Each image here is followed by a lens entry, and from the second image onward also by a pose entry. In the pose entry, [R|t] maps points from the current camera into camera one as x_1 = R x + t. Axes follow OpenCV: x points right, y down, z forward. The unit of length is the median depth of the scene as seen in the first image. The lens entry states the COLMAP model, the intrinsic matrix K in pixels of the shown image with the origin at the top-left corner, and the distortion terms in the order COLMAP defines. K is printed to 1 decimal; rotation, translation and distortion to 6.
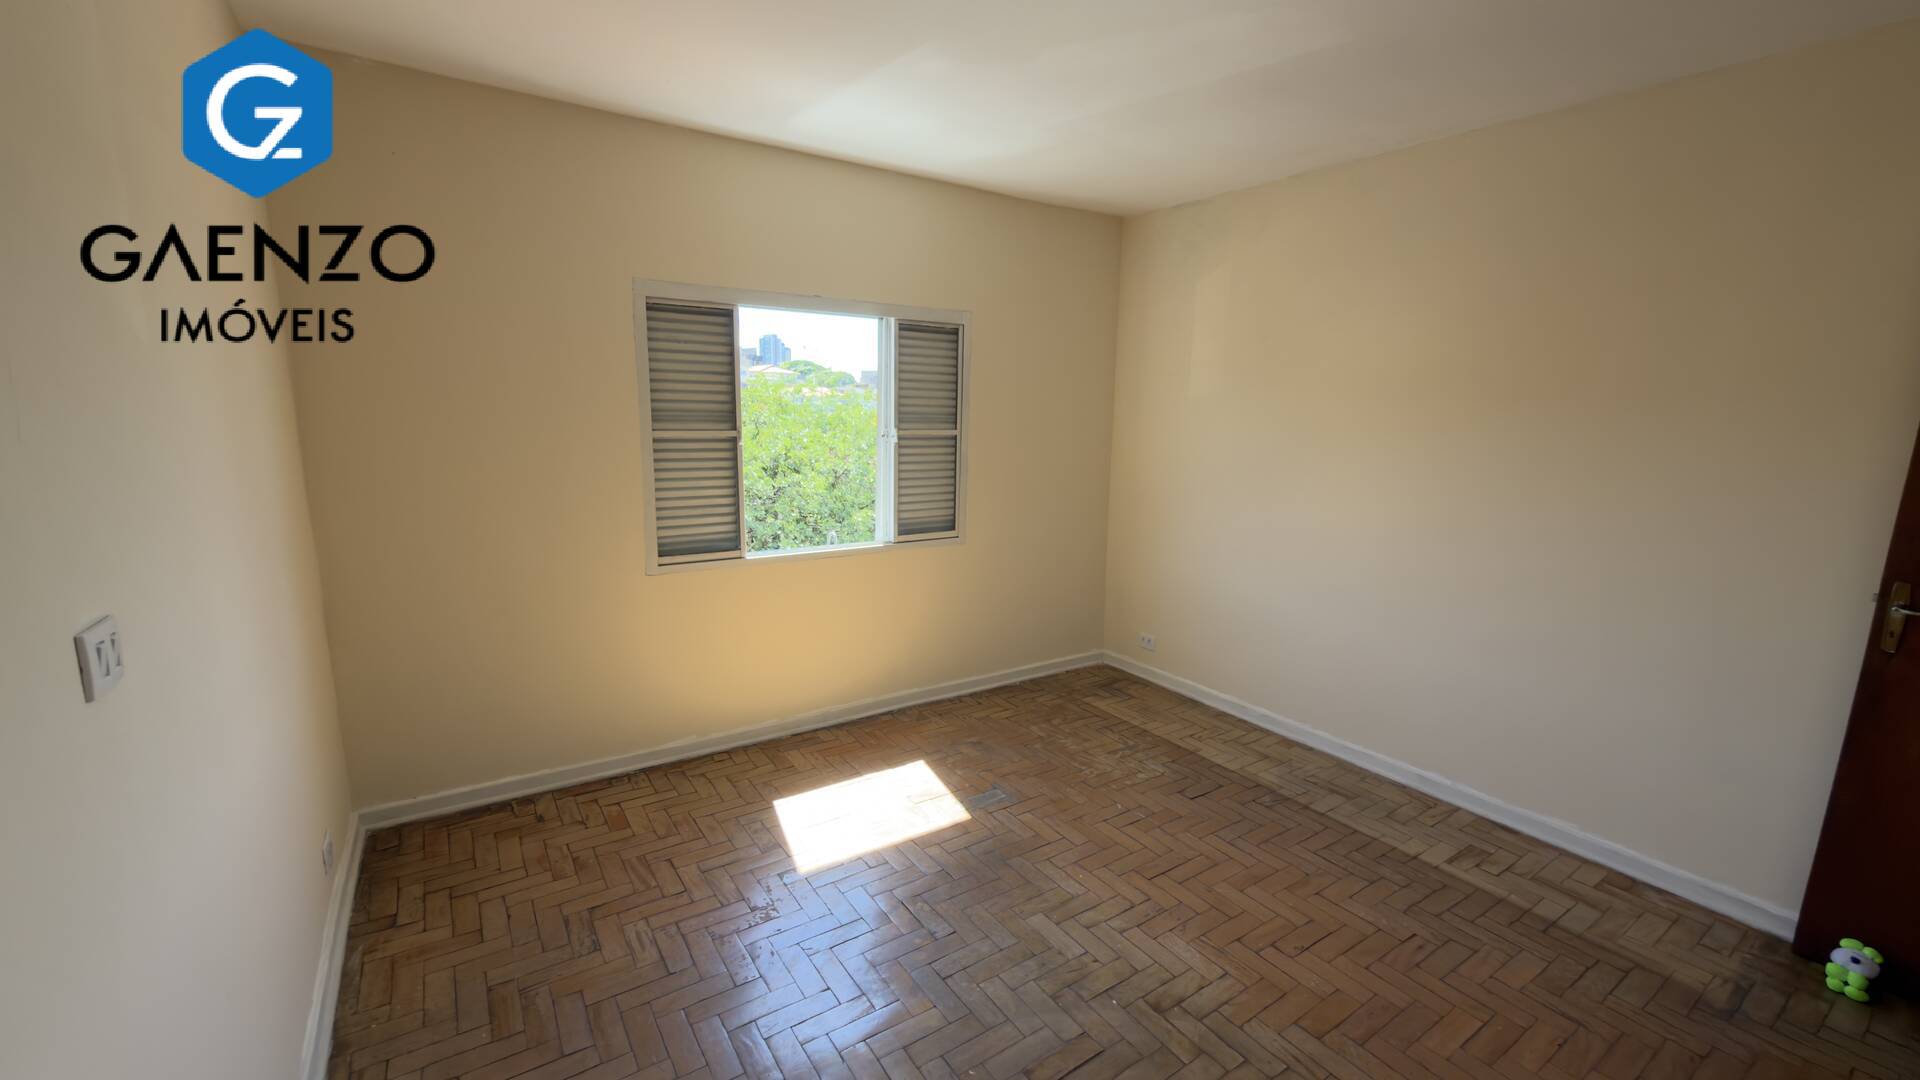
lens RADIAL K [[771.2, 0, 962.5], [0, 771.2, 531.4], [0, 0, 1]] dist [0.007292, -0.001460]
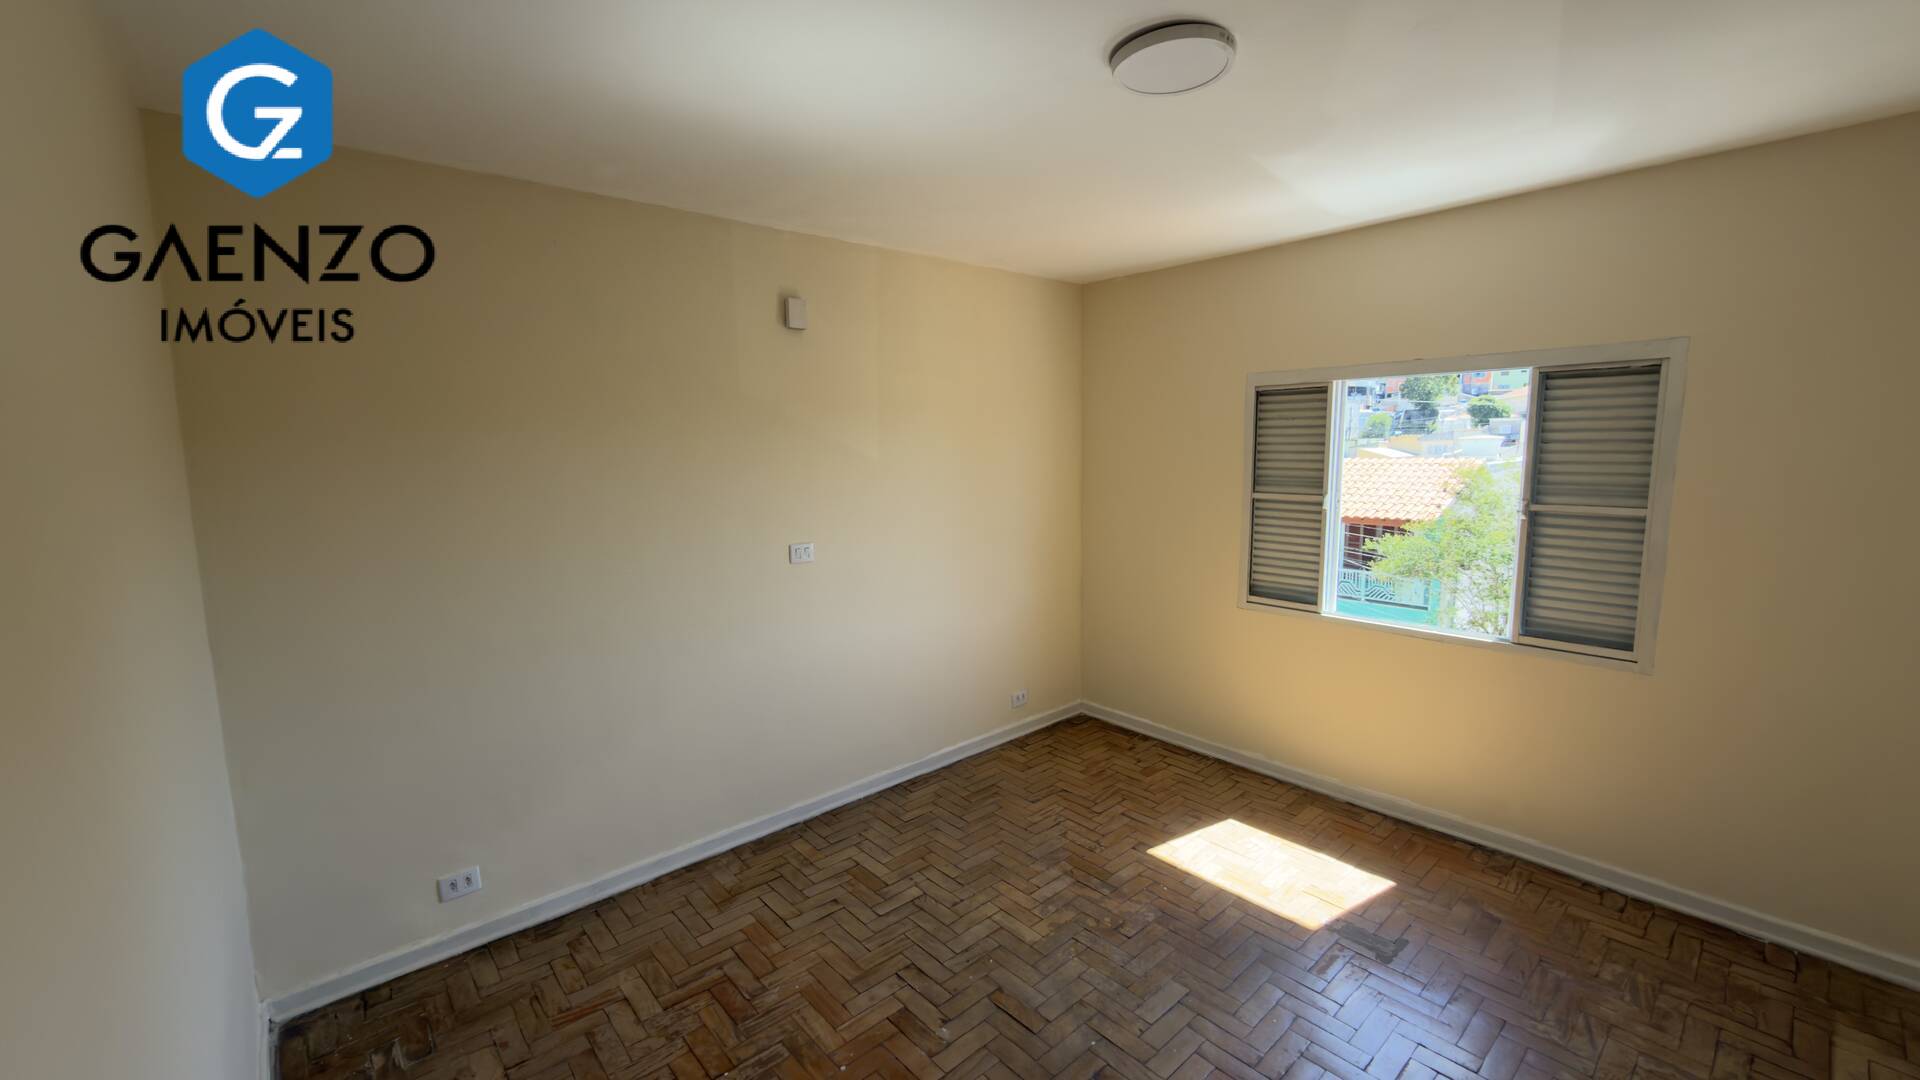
lens RADIAL K [[771.2, 0, 957.3], [0, 771.2, 531.1], [0, 0, 1]] dist [0.007292, -0.001460]
pose [[0.122472, 0.093935, -0.988017, 0.654385], [-0.141353, 0.987013, 0.076317, -0.083113], [0.982354, 0.130312, 0.134160, 0.323861]]
